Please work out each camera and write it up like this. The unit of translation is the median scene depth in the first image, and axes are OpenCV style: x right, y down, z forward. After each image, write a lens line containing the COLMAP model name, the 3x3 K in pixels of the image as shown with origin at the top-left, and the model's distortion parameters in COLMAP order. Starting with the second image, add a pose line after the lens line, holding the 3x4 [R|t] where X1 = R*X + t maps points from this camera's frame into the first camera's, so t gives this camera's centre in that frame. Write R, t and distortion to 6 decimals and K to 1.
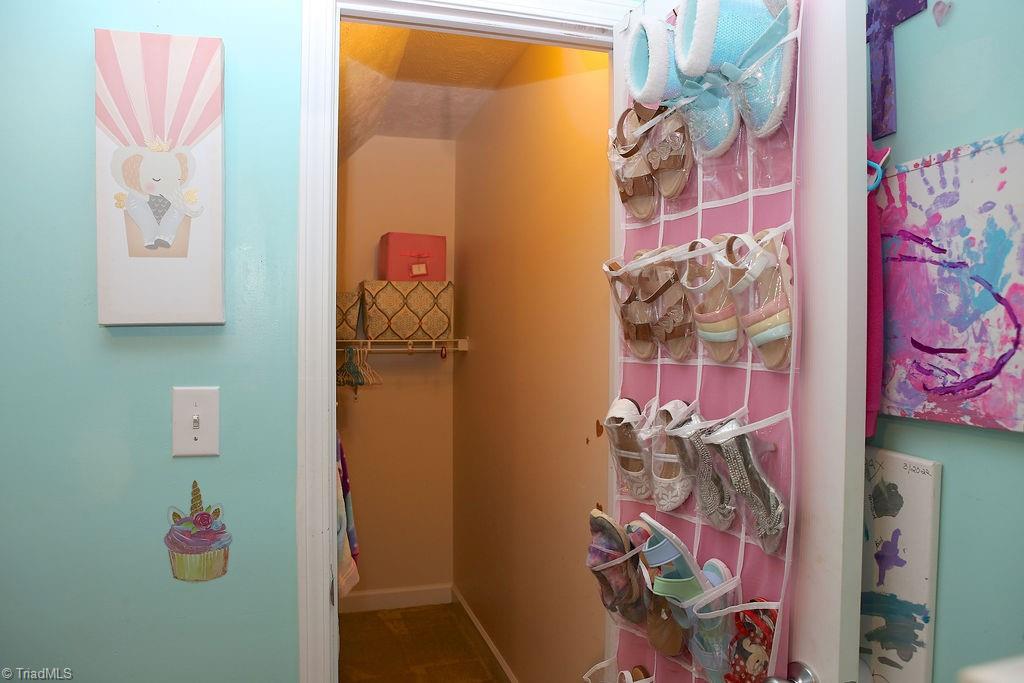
lens RADIAL K [[706.5, 0, 508.1], [0, 706.5, 337.8], [0, 0, 1]] dist [-0.093212, 0.061819]
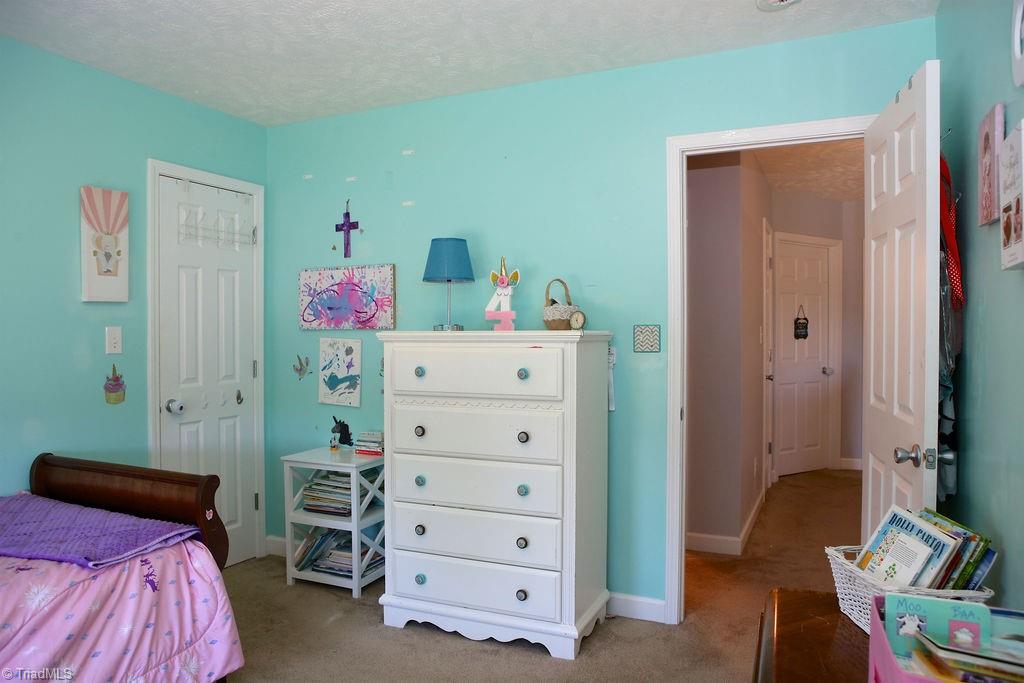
lens RADIAL K [[706.5, 0, 510.8], [0, 706.5, 338.3], [0, 0, 1]] dist [-0.093212, 0.061819]
pose [[0.666231, -0.011443, 0.745657, -1.445700], [0.004824, 0.999927, 0.011035, 0.097316], [-0.745730, -0.003755, 0.666238, -1.867829]]
